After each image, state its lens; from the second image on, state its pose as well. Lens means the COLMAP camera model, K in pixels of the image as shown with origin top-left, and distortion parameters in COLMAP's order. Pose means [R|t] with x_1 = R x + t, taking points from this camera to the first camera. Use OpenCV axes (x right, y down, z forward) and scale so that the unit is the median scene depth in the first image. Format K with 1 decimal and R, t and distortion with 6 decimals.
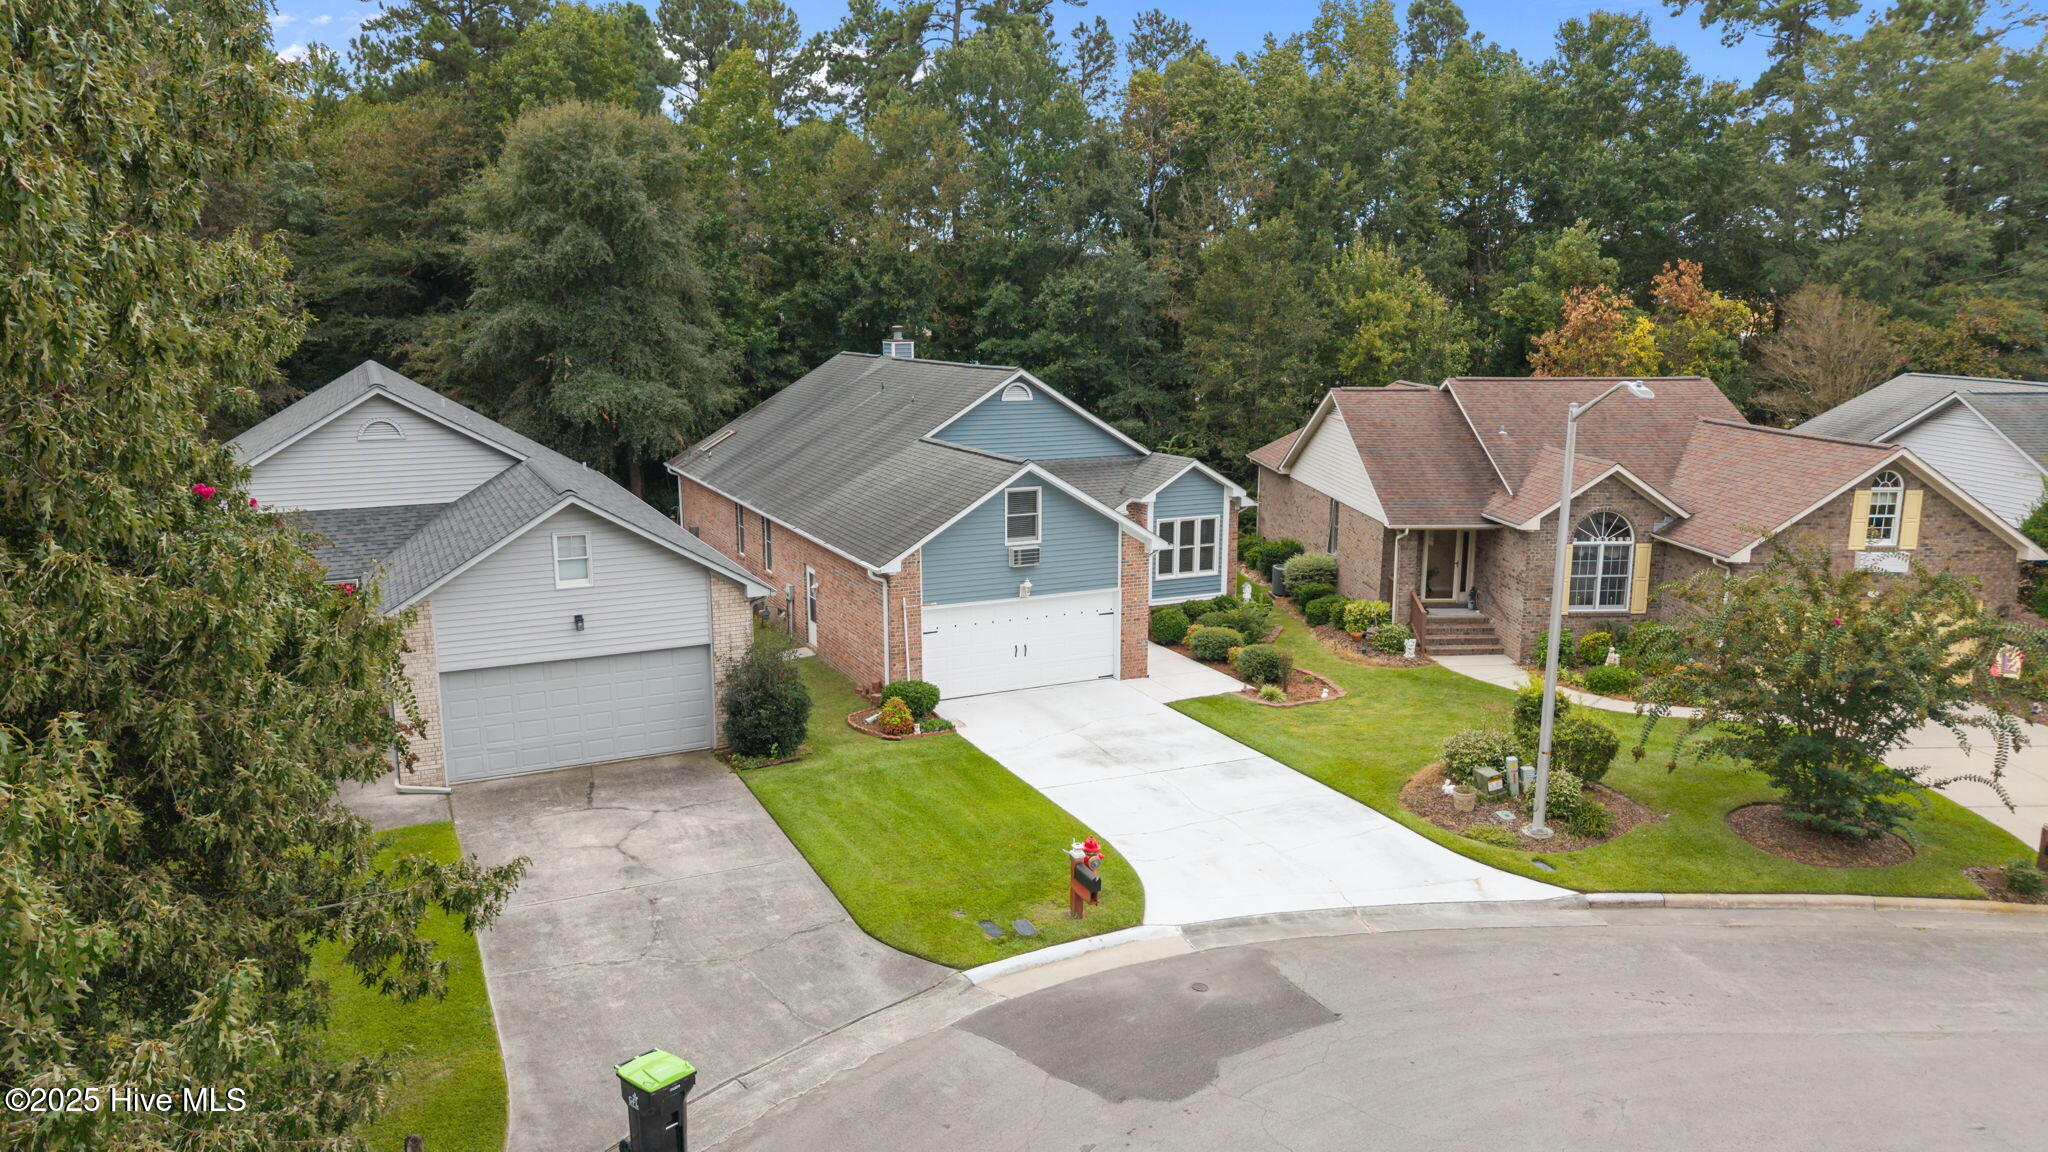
lens RADIAL K [[1376.0, 0, 1027.4], [0, 1376.0, 581.0], [0, 0, 1]] dist [0.025867, -0.025509]
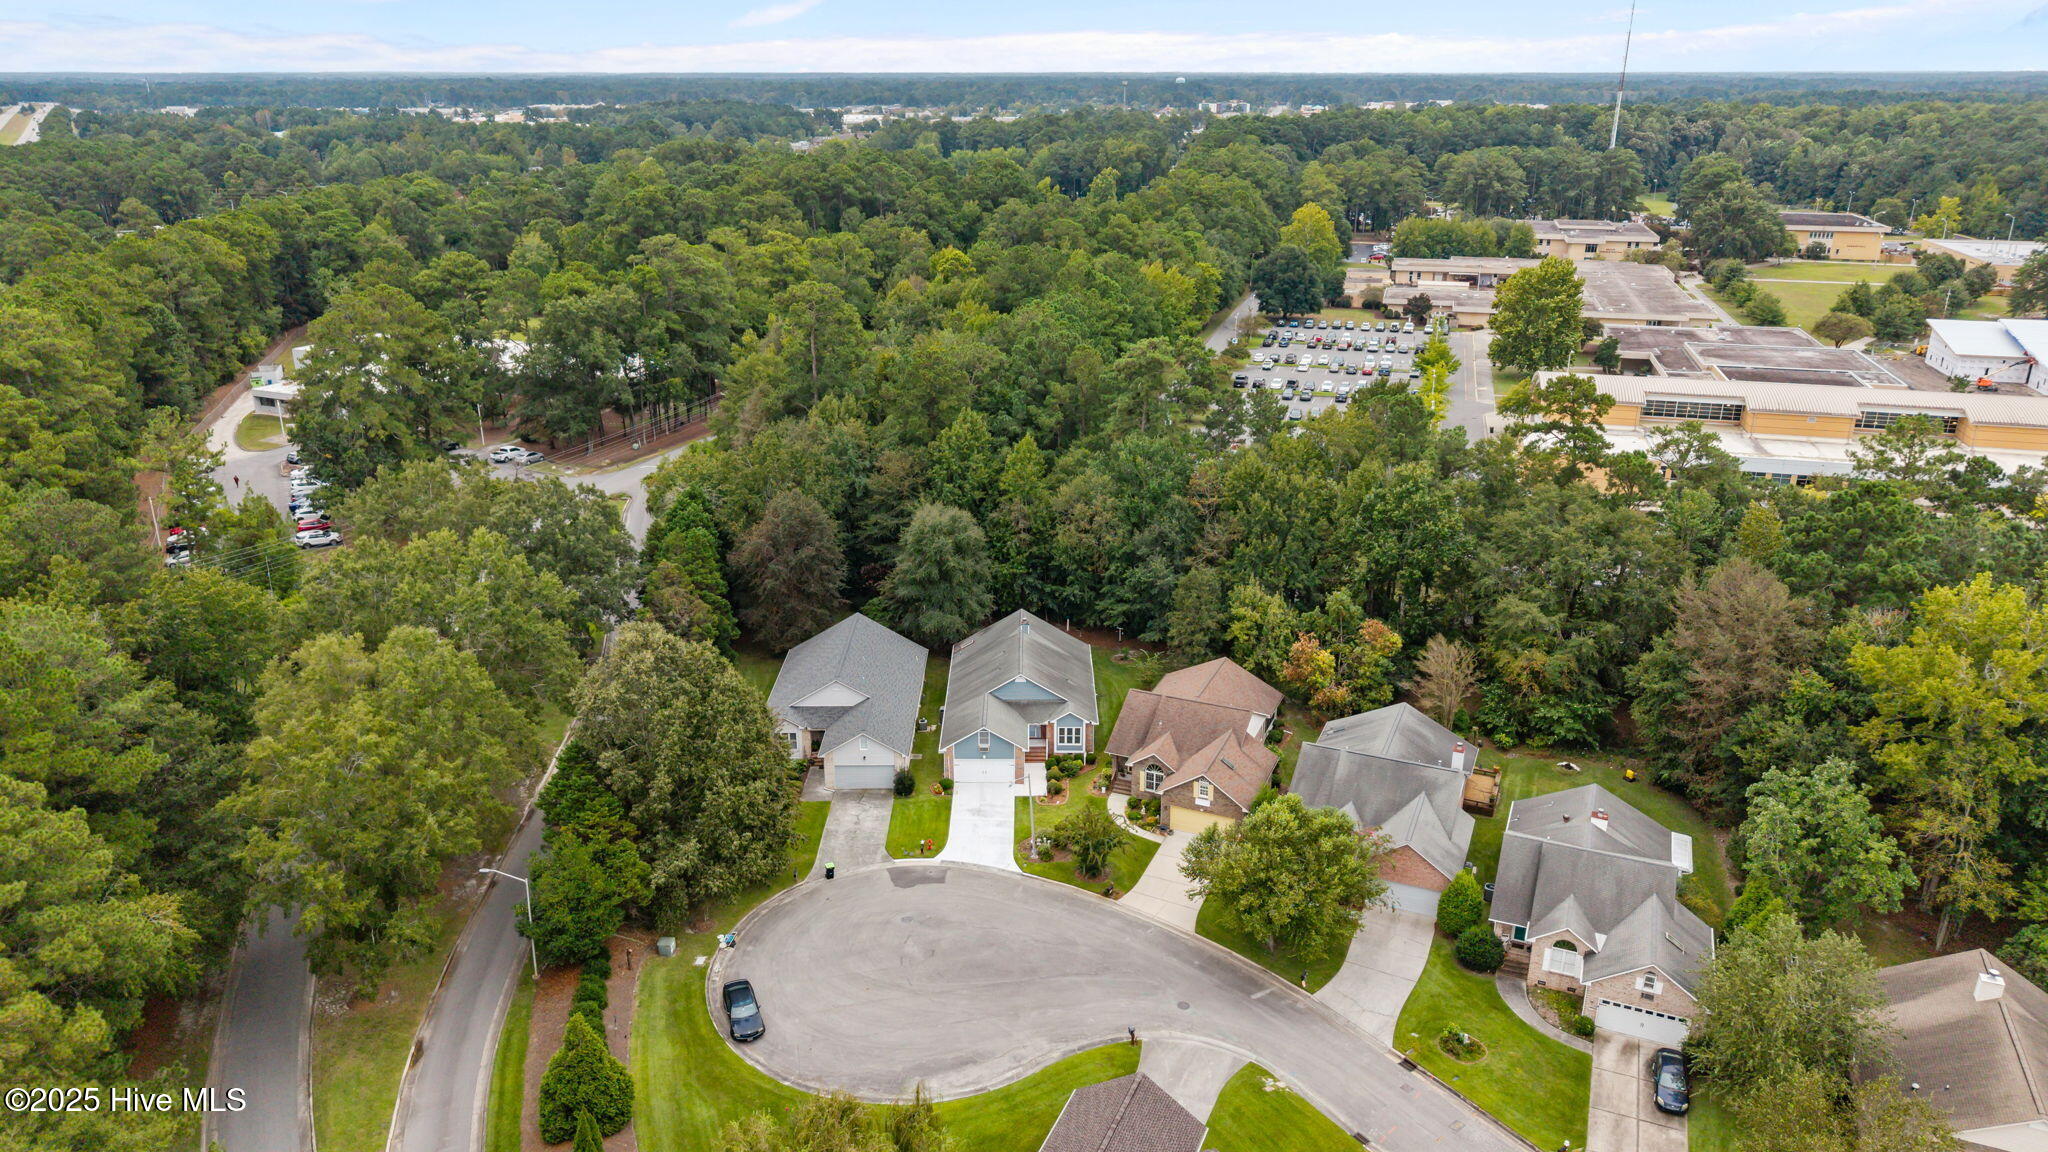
lens RADIAL K [[1376.0, 0, 1025.5], [0, 1376.0, 580.8], [0, 0, 1]] dist [0.025867, -0.025509]
pose [[0.898807, 0.151826, -0.411210, 1.415362], [-0.086299, 0.981031, 0.173584, -1.017458], [0.429765, -0.120531, 0.894860, -2.007713]]
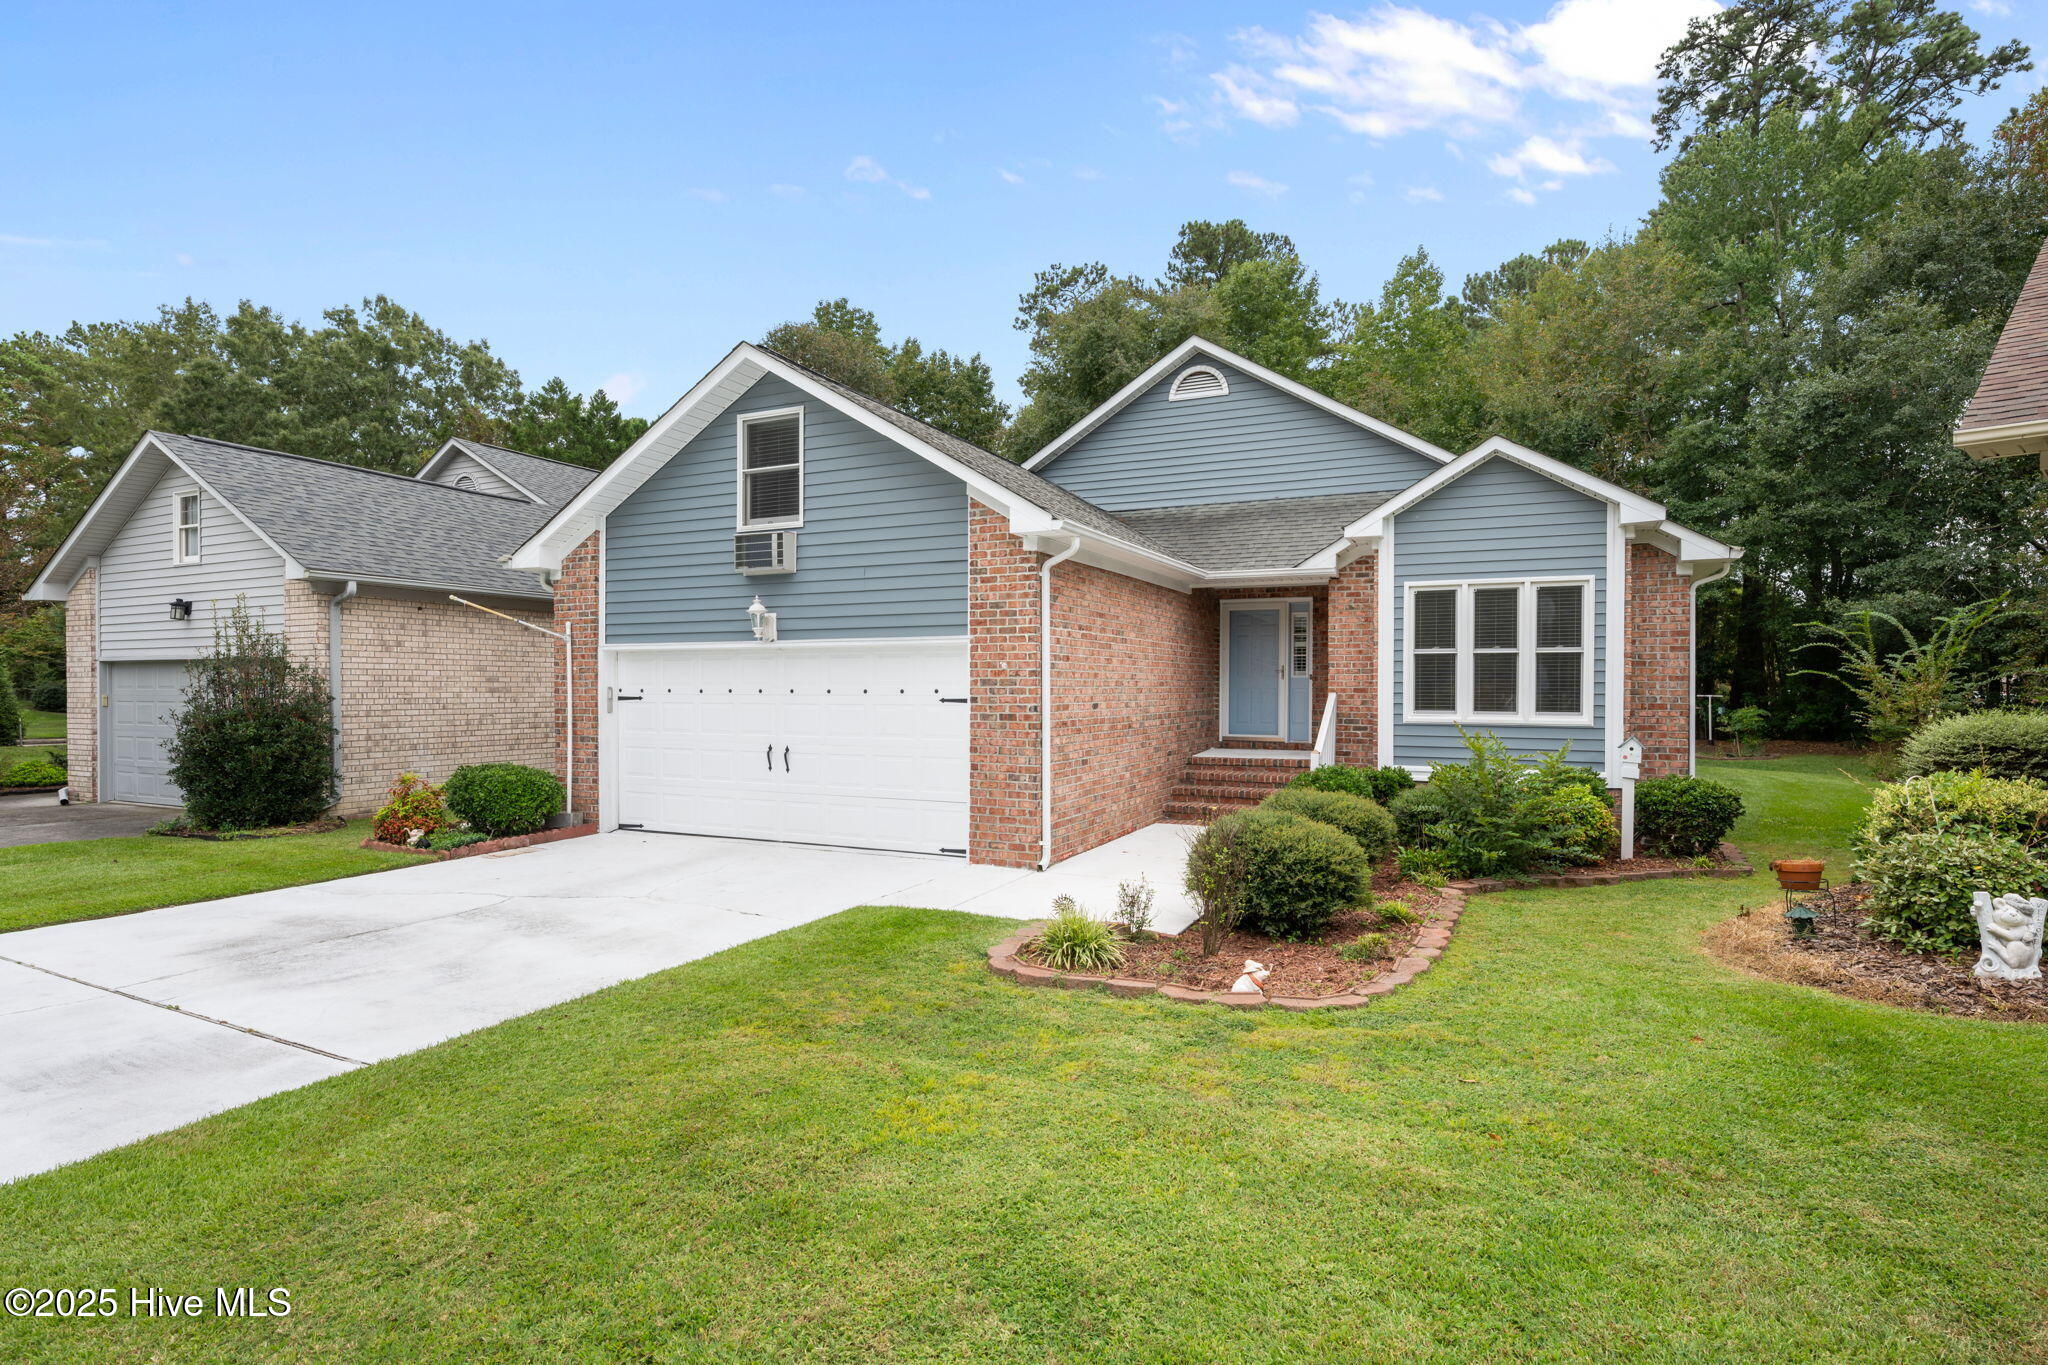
lens RADIAL K [[1029.5, 0, 1013.5], [0, 1029.5, 702.2], [0, 0, 1]] dist [-0.011482, 0.005536]
pose [[0.619817, 0.009167, -0.784692, 0.310622], [-0.152702, 0.982227, -0.109143, 0.054879], [0.769746, 0.187473, 0.610201, 0.789675]]
